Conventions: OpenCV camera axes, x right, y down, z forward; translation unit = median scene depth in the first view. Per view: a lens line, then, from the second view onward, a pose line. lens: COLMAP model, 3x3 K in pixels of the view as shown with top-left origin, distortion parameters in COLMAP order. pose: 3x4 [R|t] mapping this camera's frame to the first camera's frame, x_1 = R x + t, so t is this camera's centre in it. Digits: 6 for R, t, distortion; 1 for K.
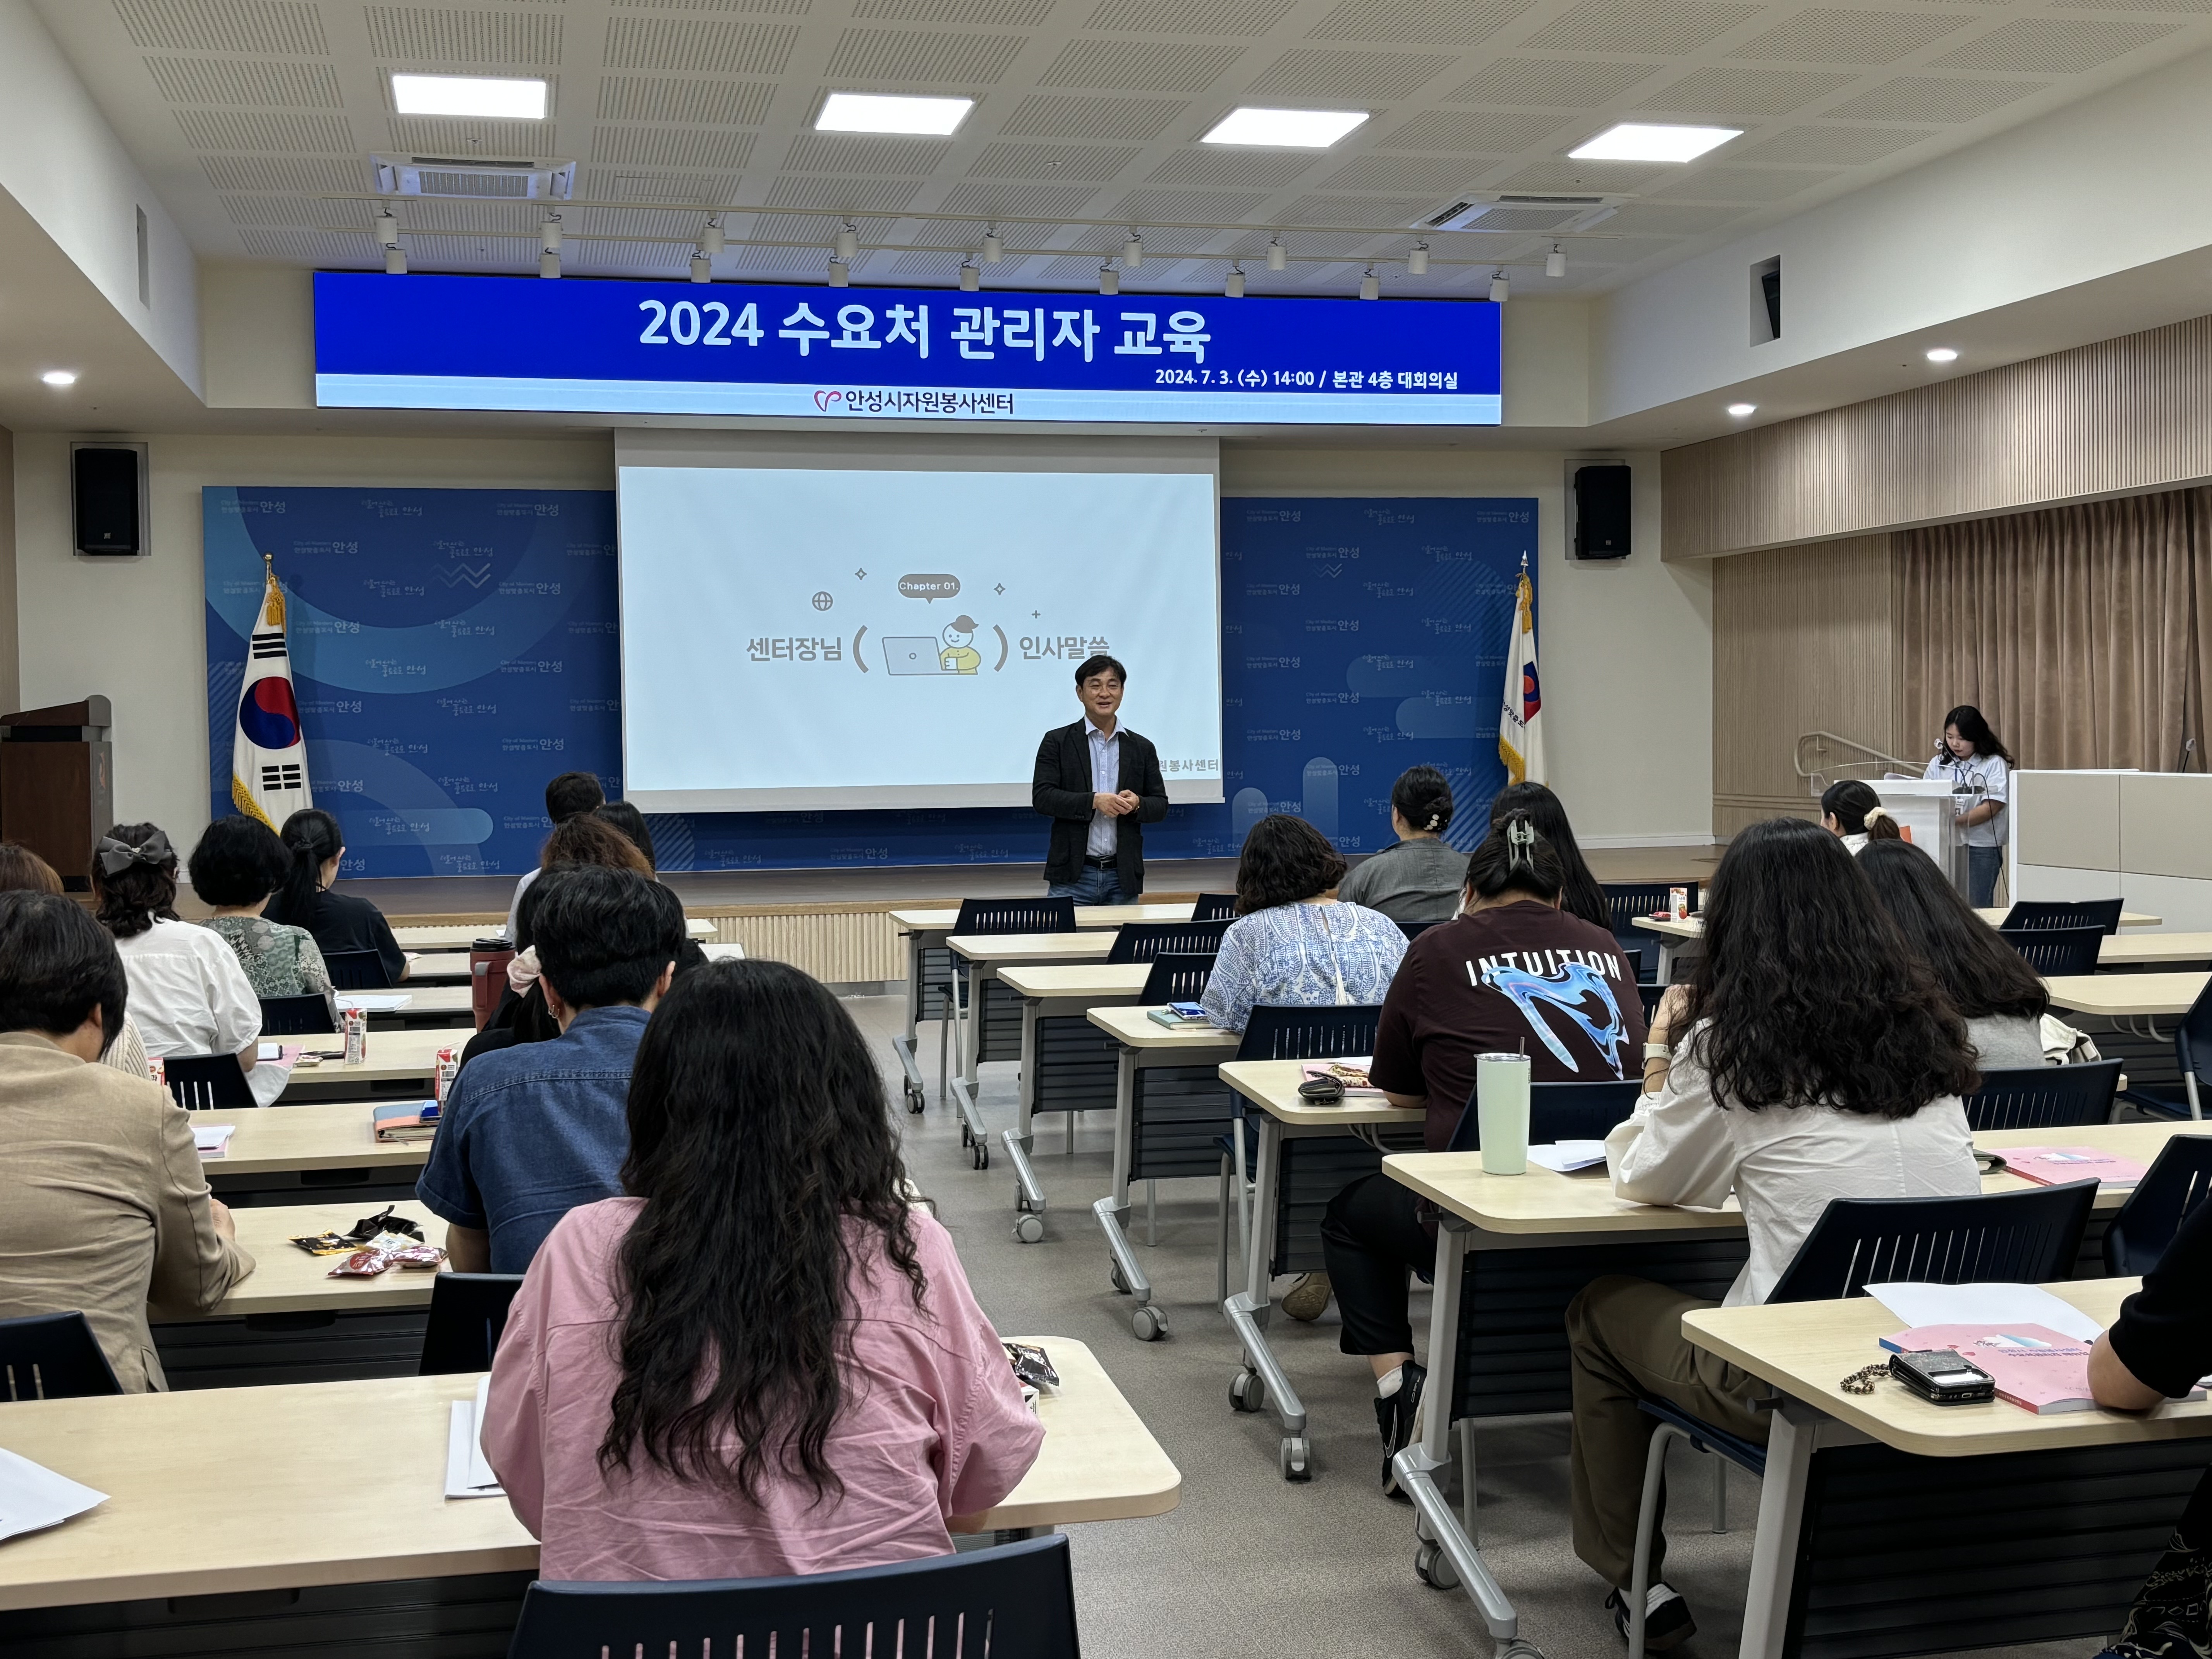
lens RADIAL K [[2556.2, 0, 1106.0], [0, 2556.2, 829.5], [0, 0, 1]] dist [0.271361, -1.072909]
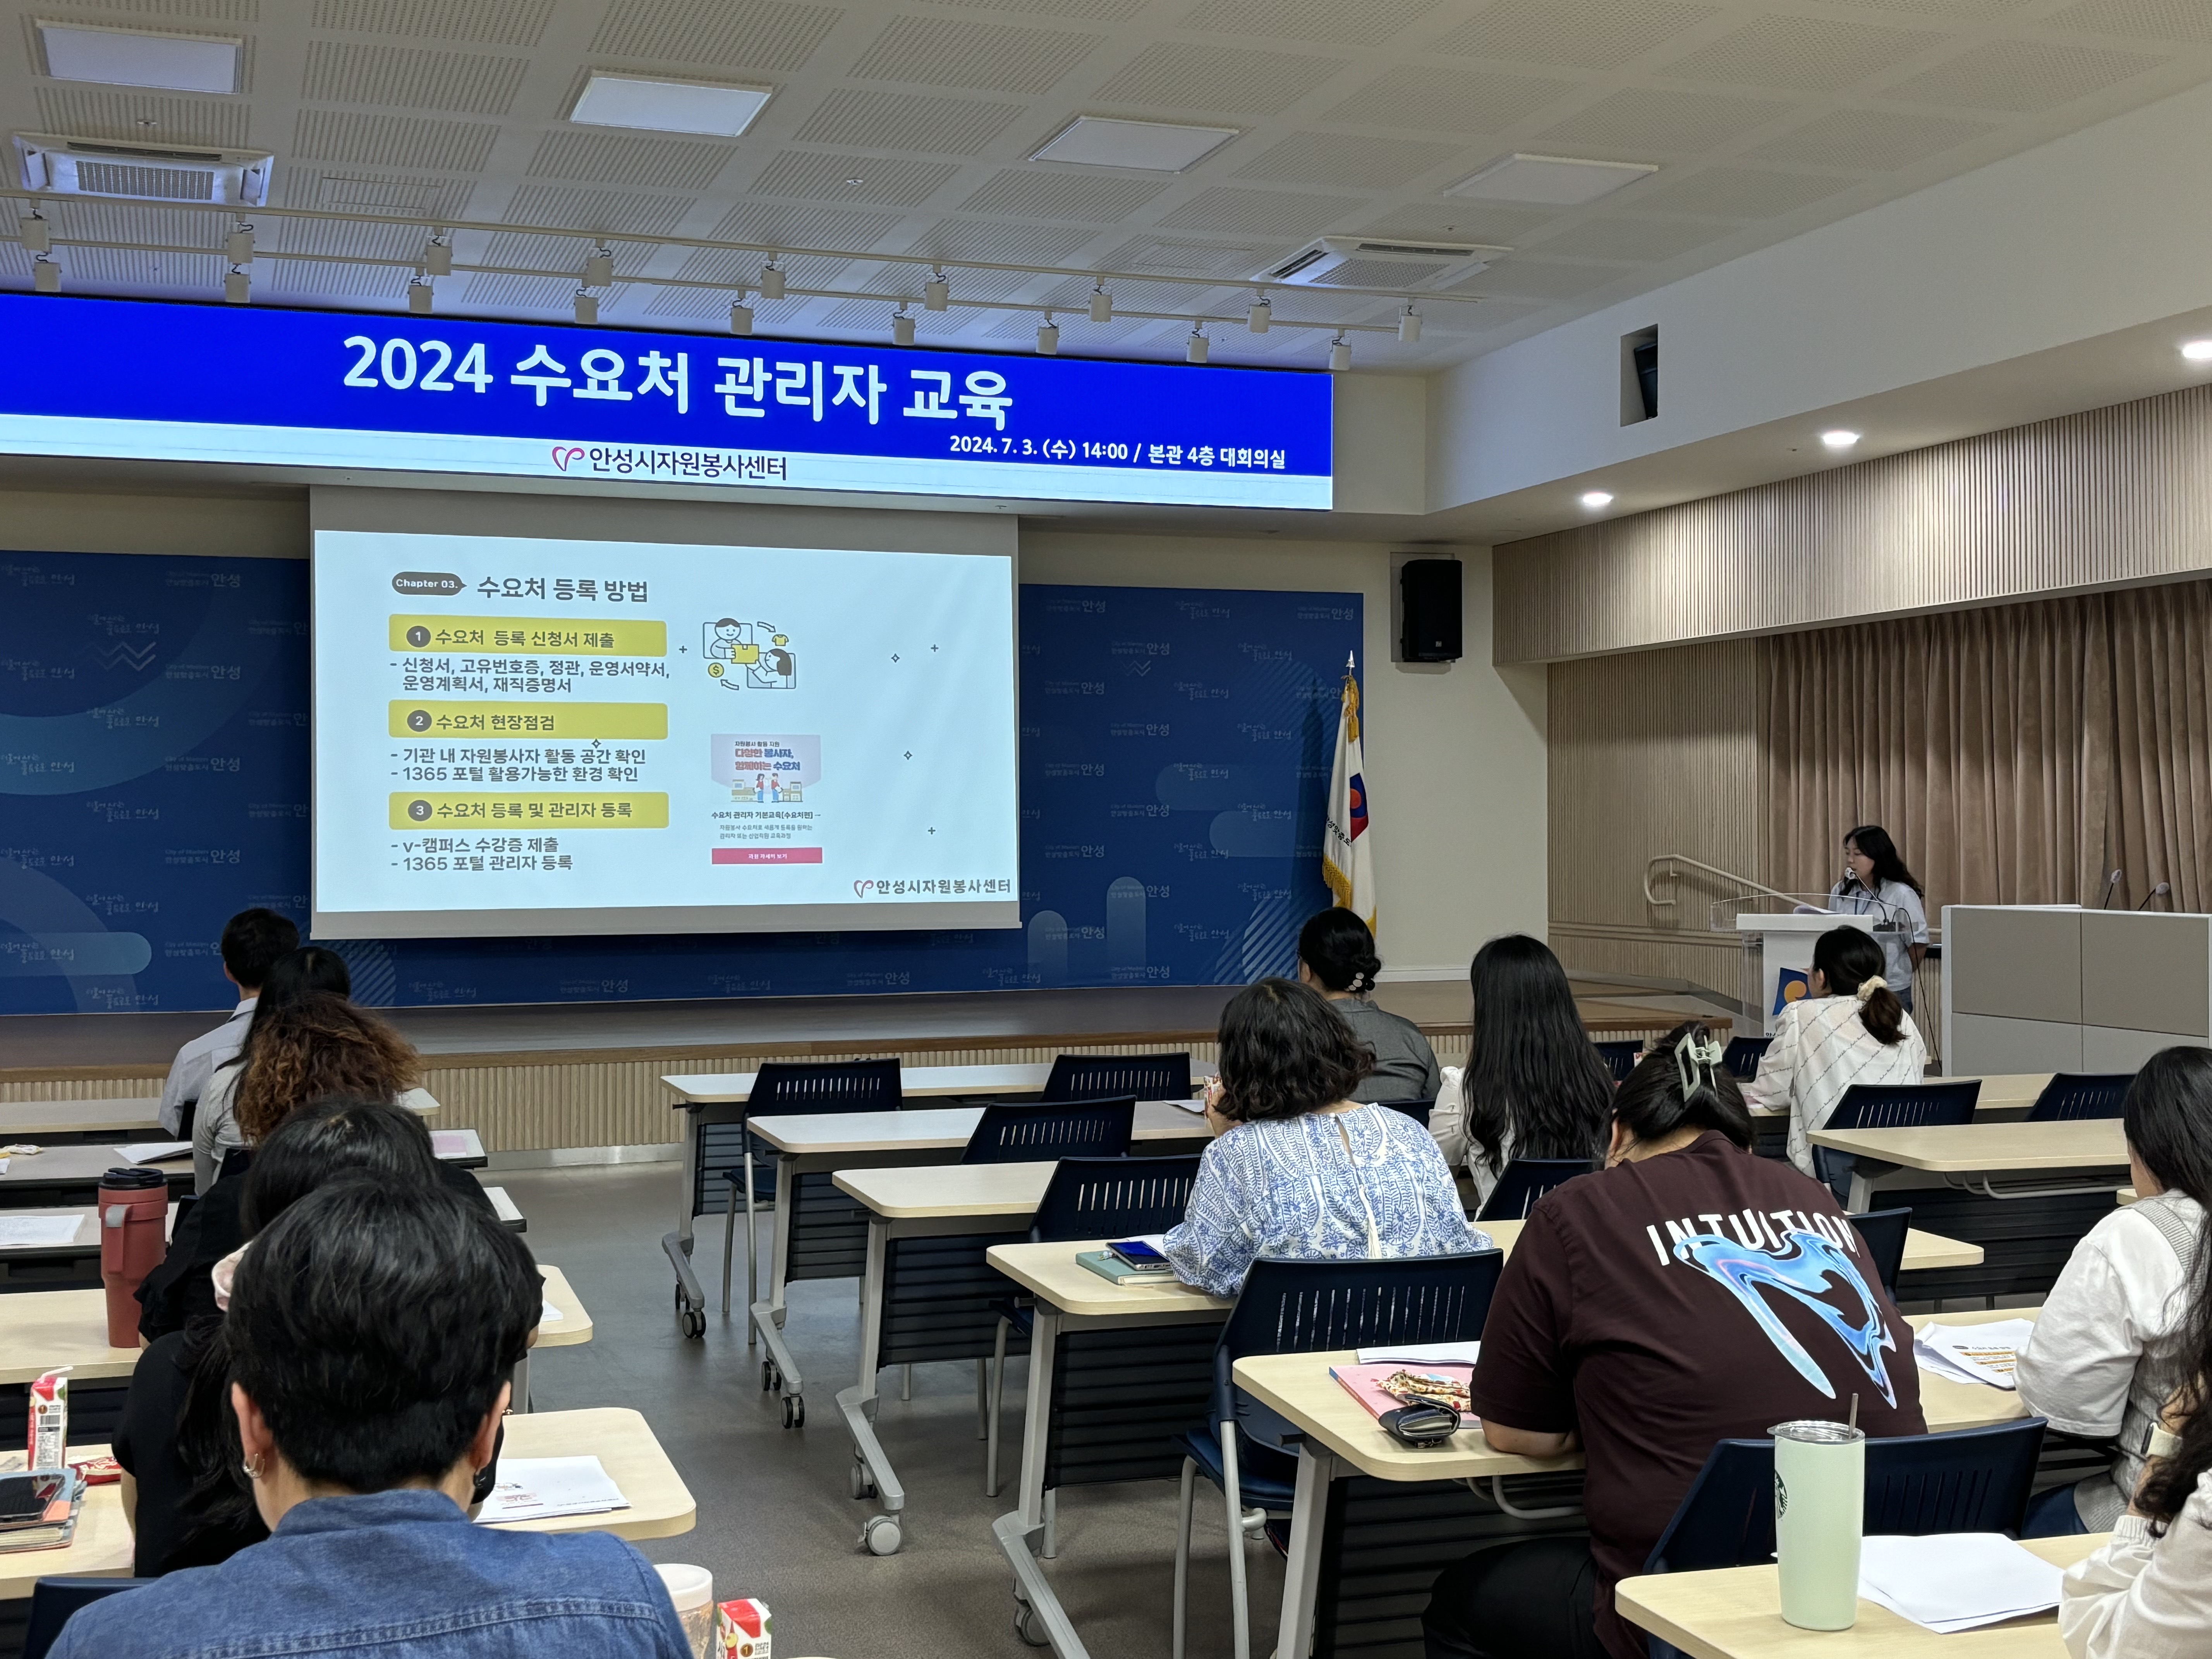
lens RADIAL K [[2587.4, 0, 1106.0], [0, 2587.4, 829.5], [0, 0, 1]] dist [0.221704, -0.756941]
pose [[0.993704, 0.010096, 0.111581, -0.025865], [-0.005399, 0.999090, -0.042315, -0.007377], [-0.111906, 0.041446, 0.992854, 0.121655]]
